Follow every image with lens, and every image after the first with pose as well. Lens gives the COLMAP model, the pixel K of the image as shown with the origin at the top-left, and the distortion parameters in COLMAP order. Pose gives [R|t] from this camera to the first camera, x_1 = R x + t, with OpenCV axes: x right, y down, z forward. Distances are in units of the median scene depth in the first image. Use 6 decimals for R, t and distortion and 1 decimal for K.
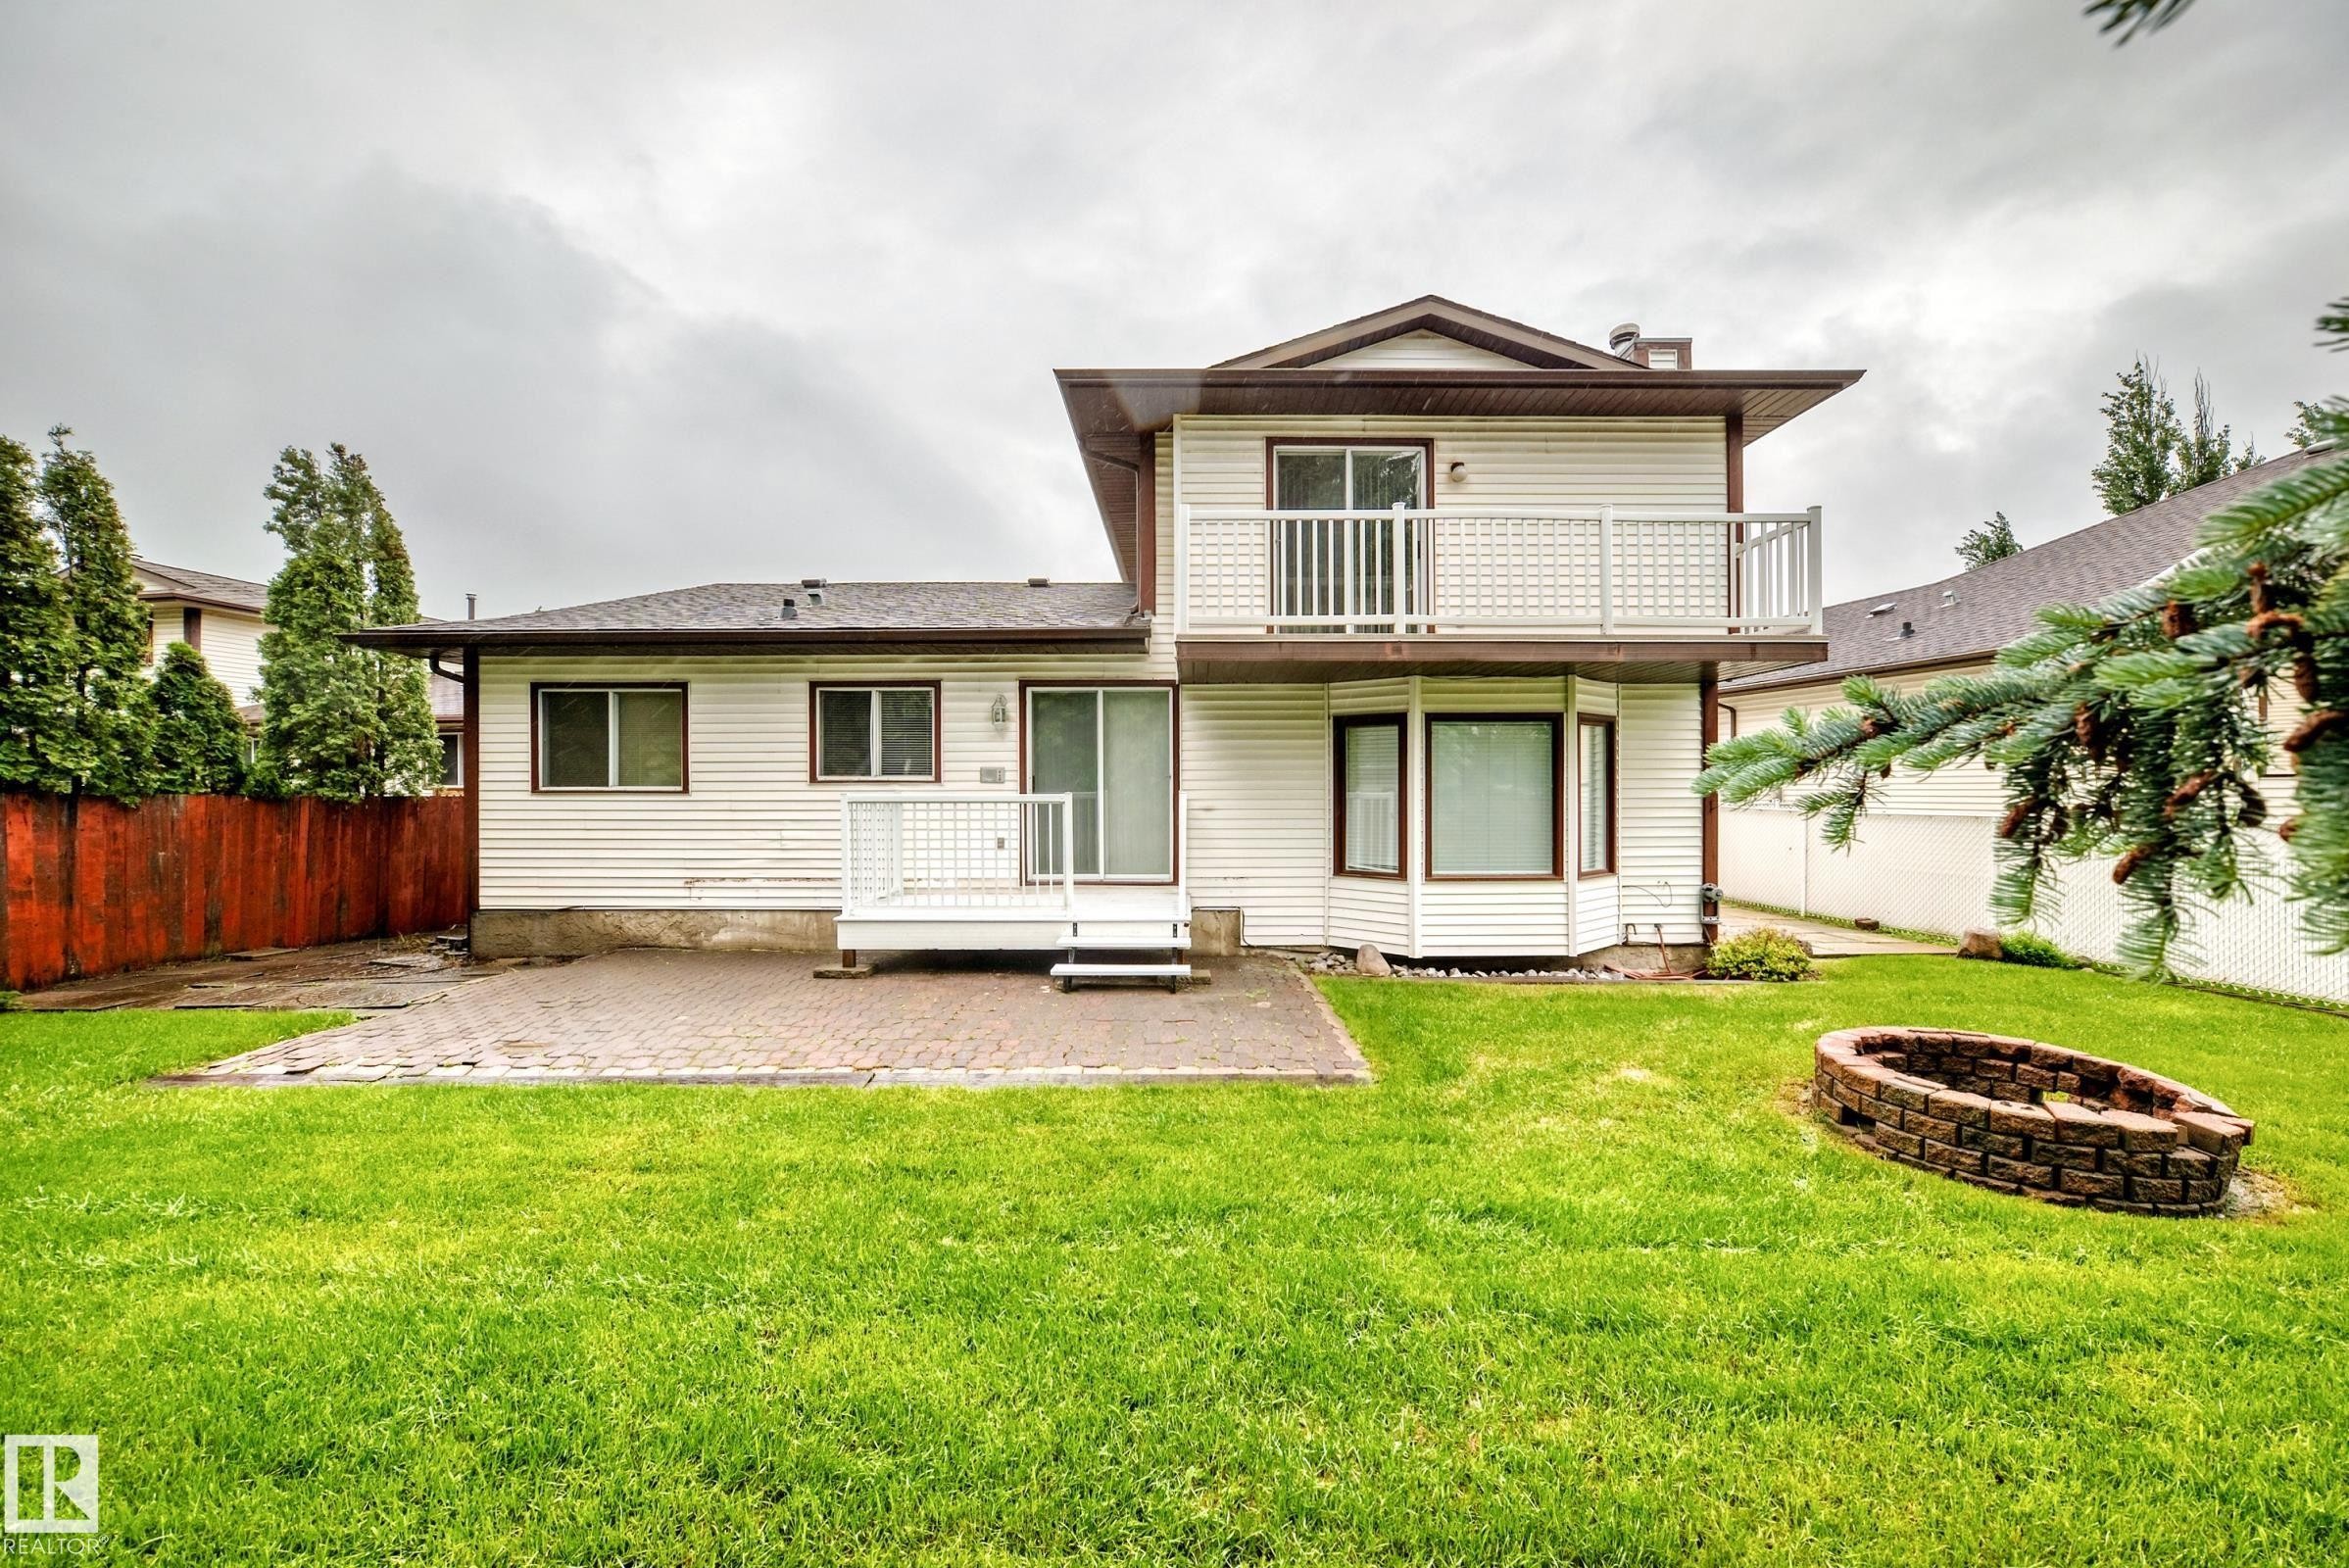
lens RADIAL K [[872.7, 0, 1177.4], [0, 872.7, 768.9], [0, 0, 1]] dist [-0.008267, 0.000244]
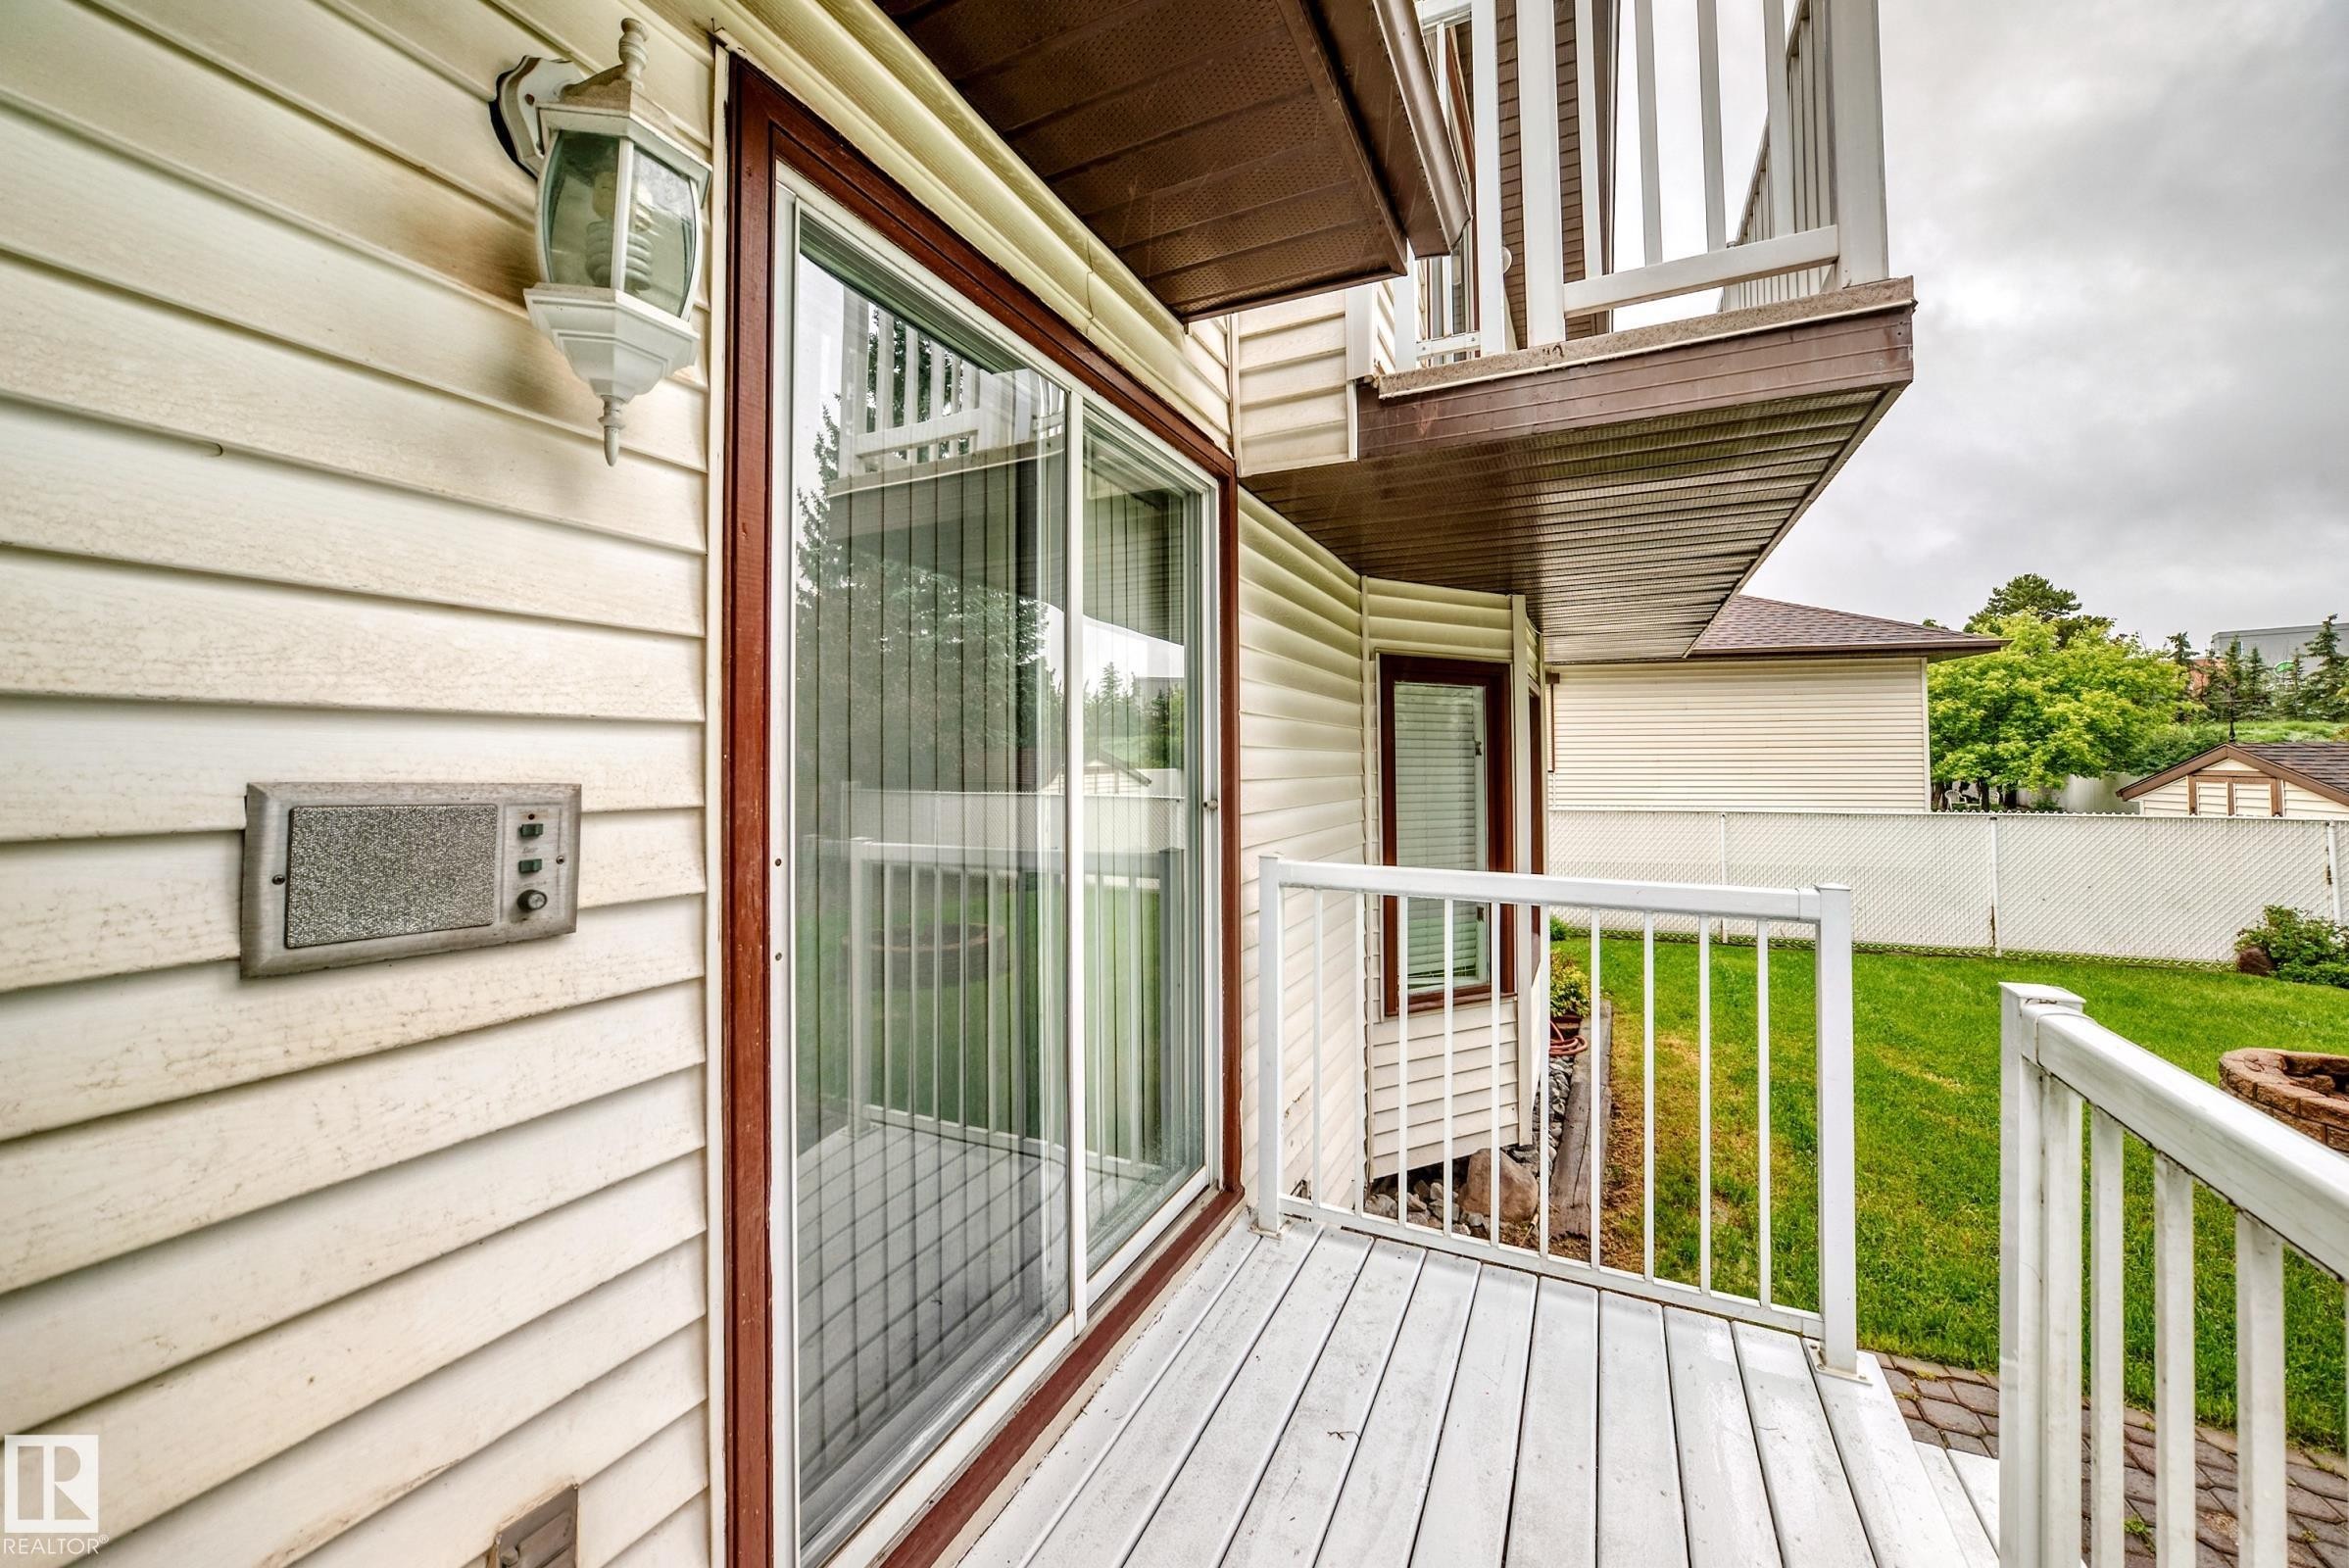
lens RADIAL K [[872.7, 0, 1177.4], [0, 872.7, 768.9], [0, 0, 1]] dist [-0.008267, 0.000244]
pose [[0.425996, -0.005778, 0.904707, -0.261181], [0.007982, 0.999965, 0.002628, -0.003518], [-0.904690, 0.006102, 0.426027, 0.891109]]
